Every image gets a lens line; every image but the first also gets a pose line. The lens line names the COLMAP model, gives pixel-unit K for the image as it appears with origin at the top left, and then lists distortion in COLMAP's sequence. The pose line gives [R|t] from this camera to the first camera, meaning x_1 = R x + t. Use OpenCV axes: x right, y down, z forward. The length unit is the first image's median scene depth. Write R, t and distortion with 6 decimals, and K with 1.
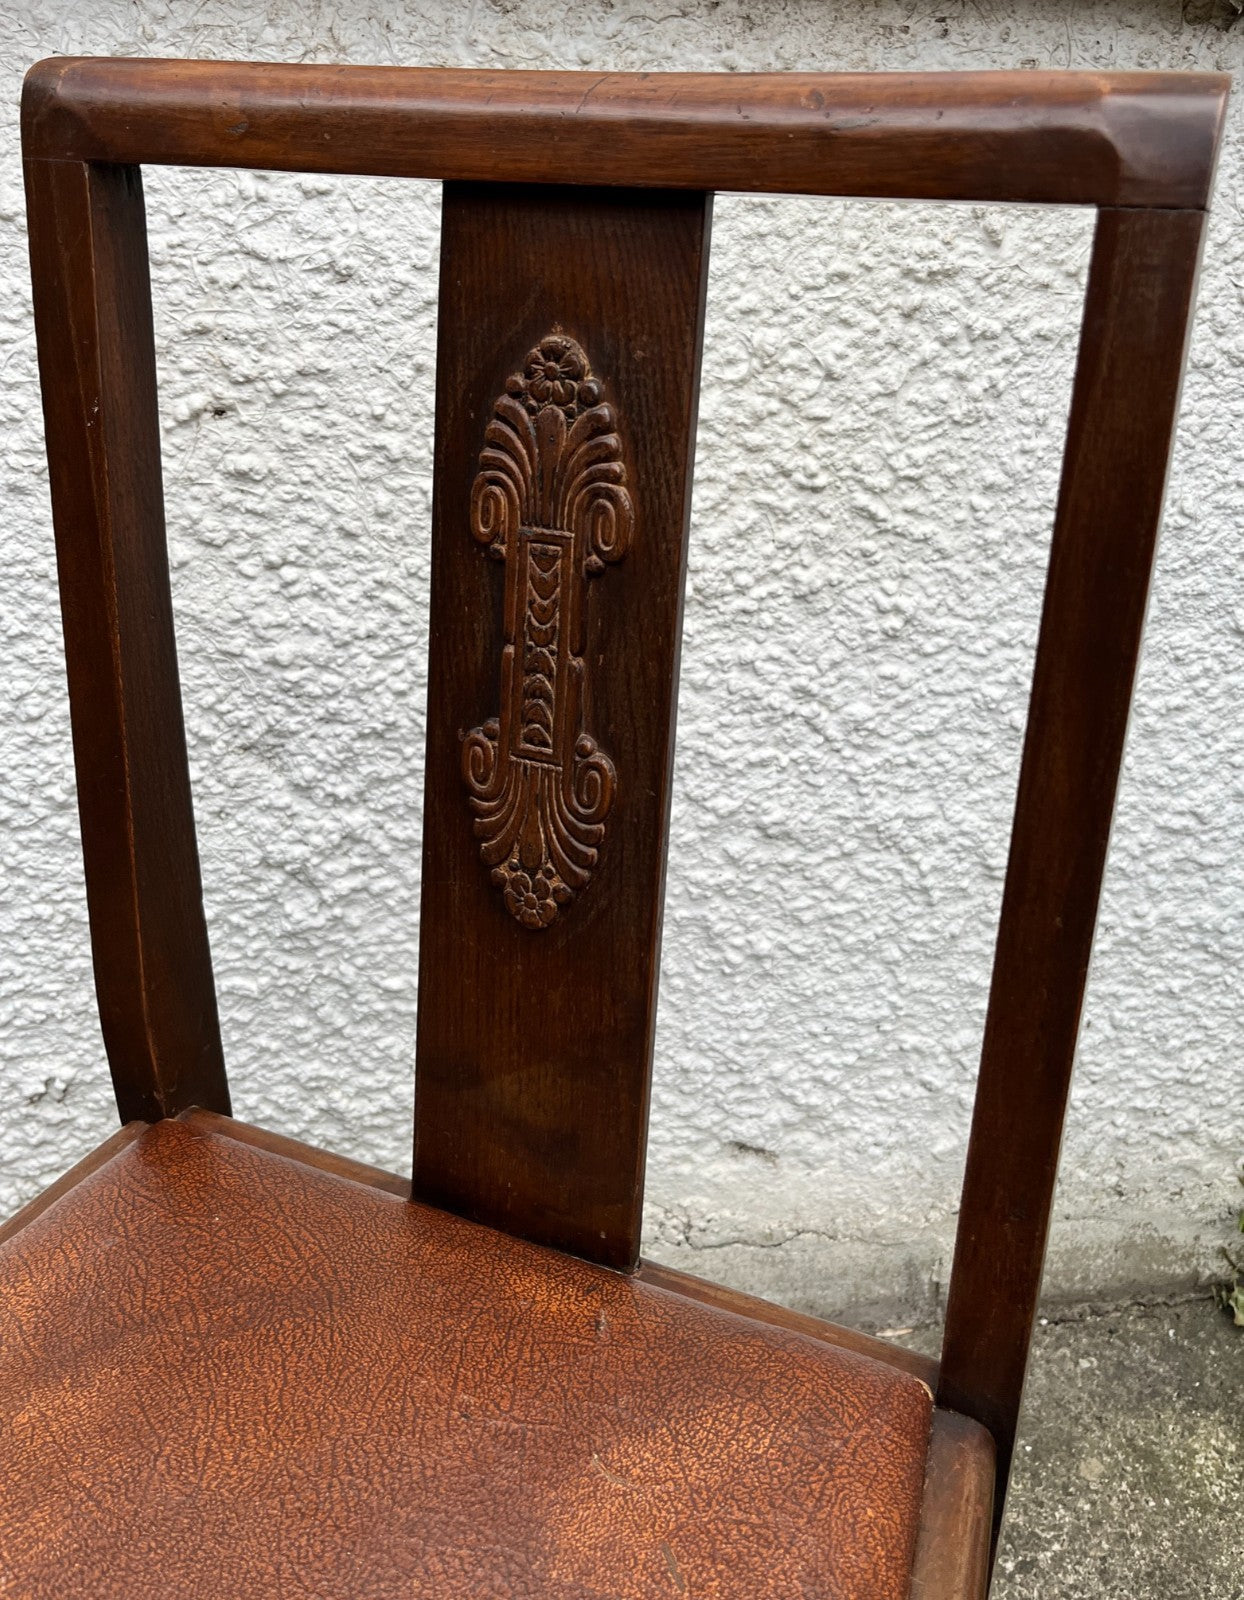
lens RADIAL K [[1404.0, 0, 648.3], [0, 1404.0, 676.6], [0, 0, 1]] dist [0.037697, -0.062352]
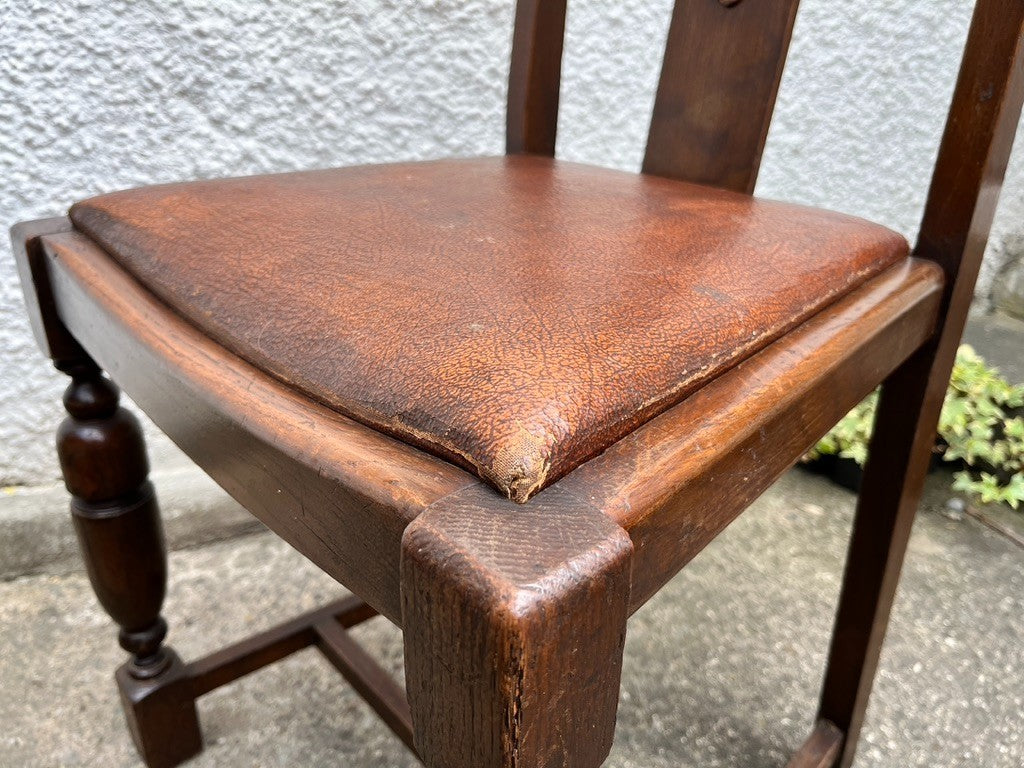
lens RADIAL K [[774.7, 0, 501.2], [0, 774.7, 381.0], [0, 0, 1]] dist [0.048351, -0.085255]
pose [[0.963776, -0.090571, 0.250864, -0.181393], [0.091636, 0.995765, 0.007457, 0.422025], [-0.250477, 0.015801, 0.967994, -0.000037]]
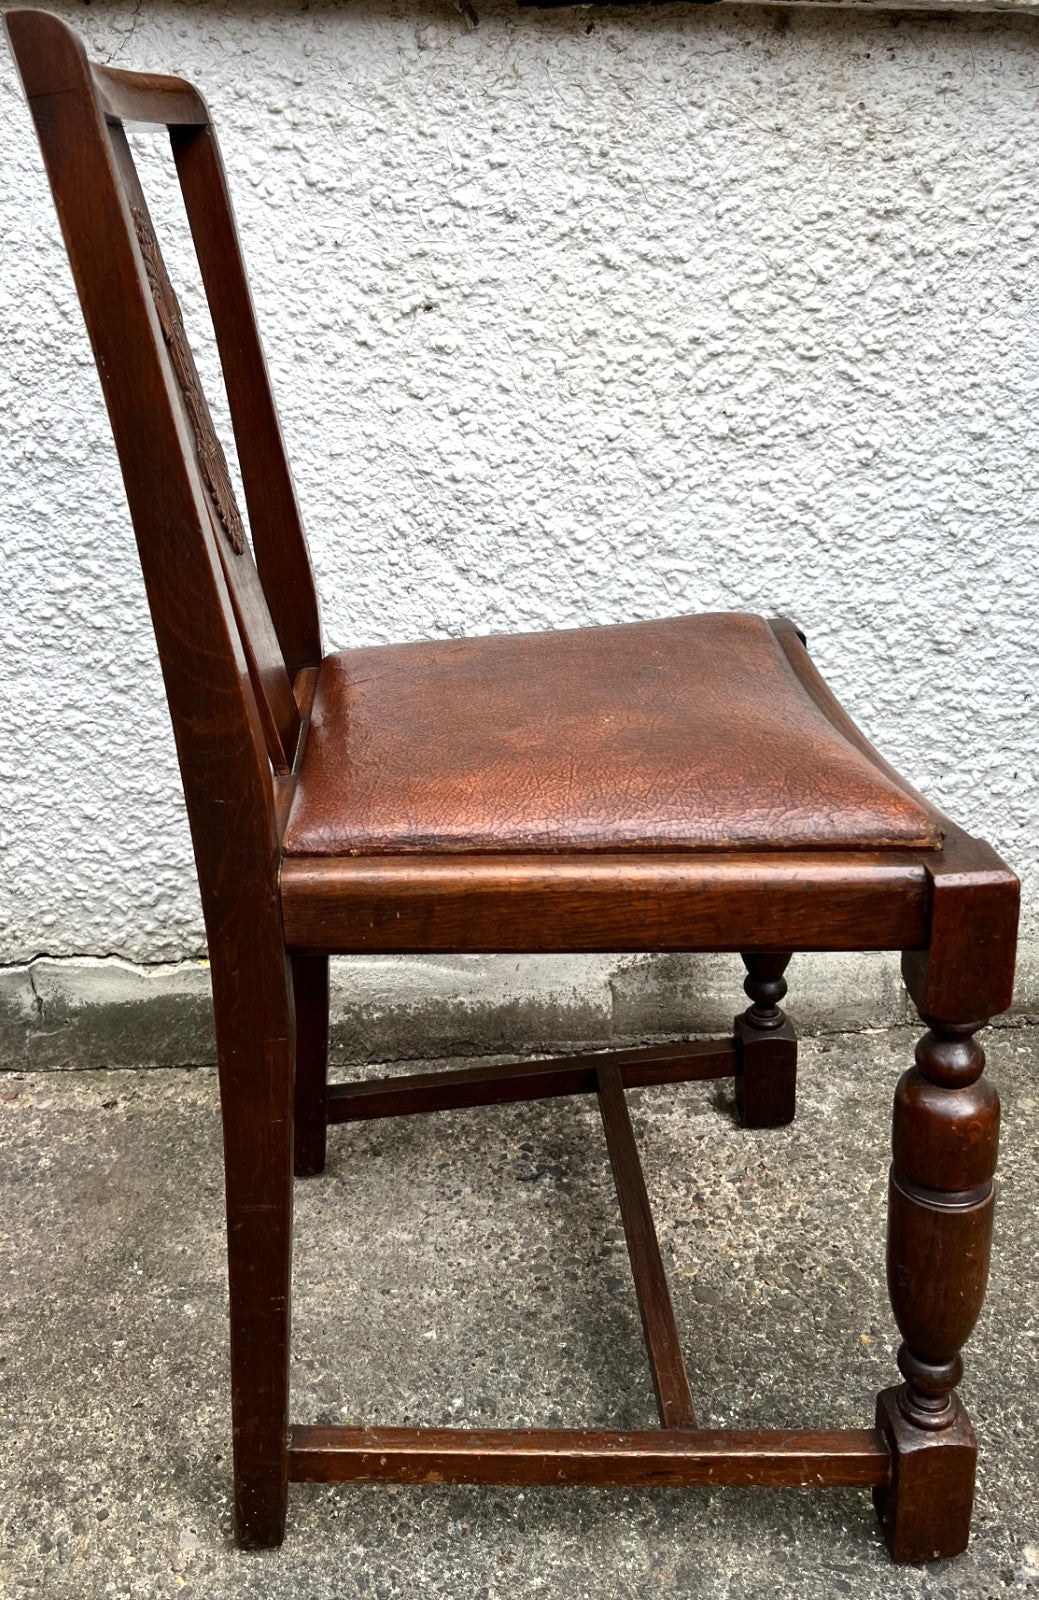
lens RADIAL K [[1408.2, 0, 500.3], [0, 1408.2, 683.8], [0, 0, 1]] dist [0.029825, -0.039455]
pose [[0.997284, -0.001523, -0.073639, -0.098192], [-0.005320, 0.995686, -0.092639, 0.340518], [0.073463, 0.092779, 0.992973, -0.471970]]
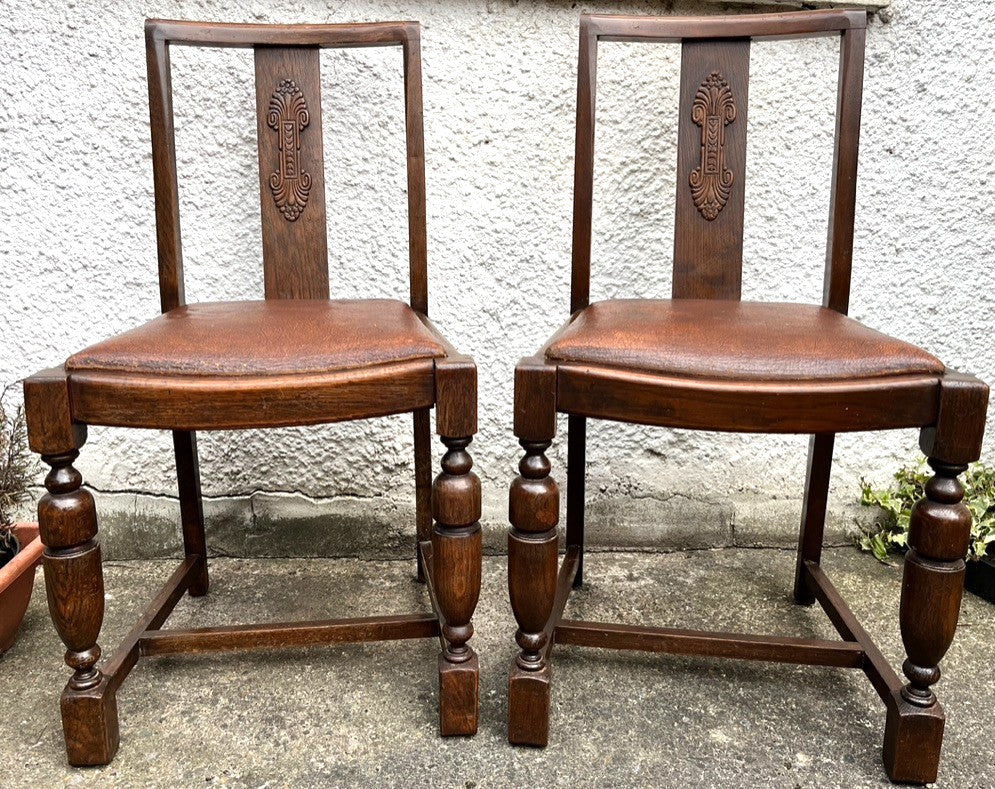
lens RADIAL K [[887.3, 0, 484.5], [0, 887.3, 365.4], [0, 0, 1]] dist [0.033990, -0.052382]
pose [[0.997459, 0.020216, -0.068320, -0.151531], [-0.034122, 0.977324, -0.208980, 0.626395], [0.062547, 0.210781, 0.975530, -0.711925]]
